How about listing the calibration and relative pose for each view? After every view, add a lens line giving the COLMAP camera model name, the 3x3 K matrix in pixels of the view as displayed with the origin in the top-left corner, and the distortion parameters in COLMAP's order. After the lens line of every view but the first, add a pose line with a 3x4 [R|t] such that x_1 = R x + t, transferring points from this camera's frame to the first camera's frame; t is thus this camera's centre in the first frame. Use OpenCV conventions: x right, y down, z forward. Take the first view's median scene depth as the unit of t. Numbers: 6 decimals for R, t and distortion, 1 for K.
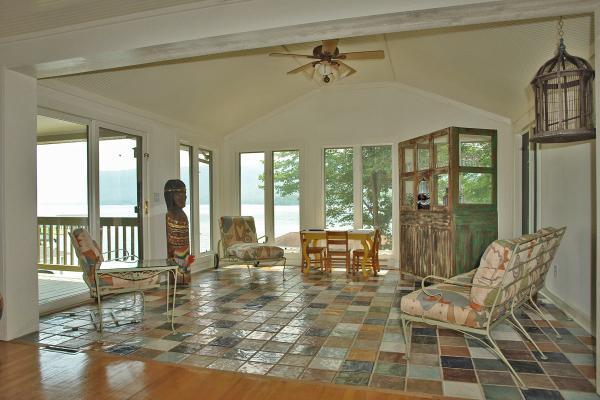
lens RADIAL K [[417.1, 0, 299.2], [0, 417.1, 203.2], [0, 0, 1]] dist [-0.078662, 0.000563]
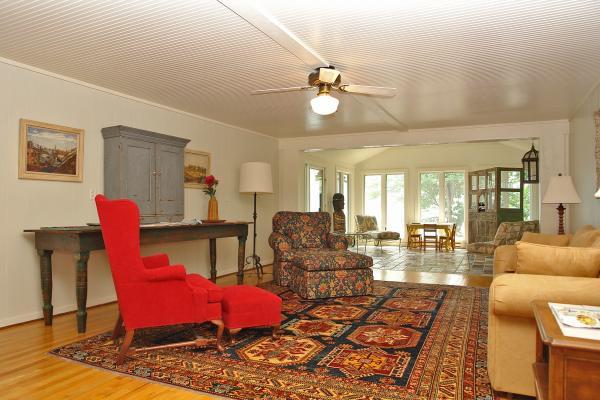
lens RADIAL K [[417.1, 0, 299.5], [0, 417.1, 199.1], [0, 0, 1]] dist [-0.078662, 0.000563]
pose [[0.986897, 0.006890, -0.161202, -0.160904], [-0.009964, 0.999784, -0.018264, 0.001418], [0.161041, 0.019631, 0.986752, -0.740109]]
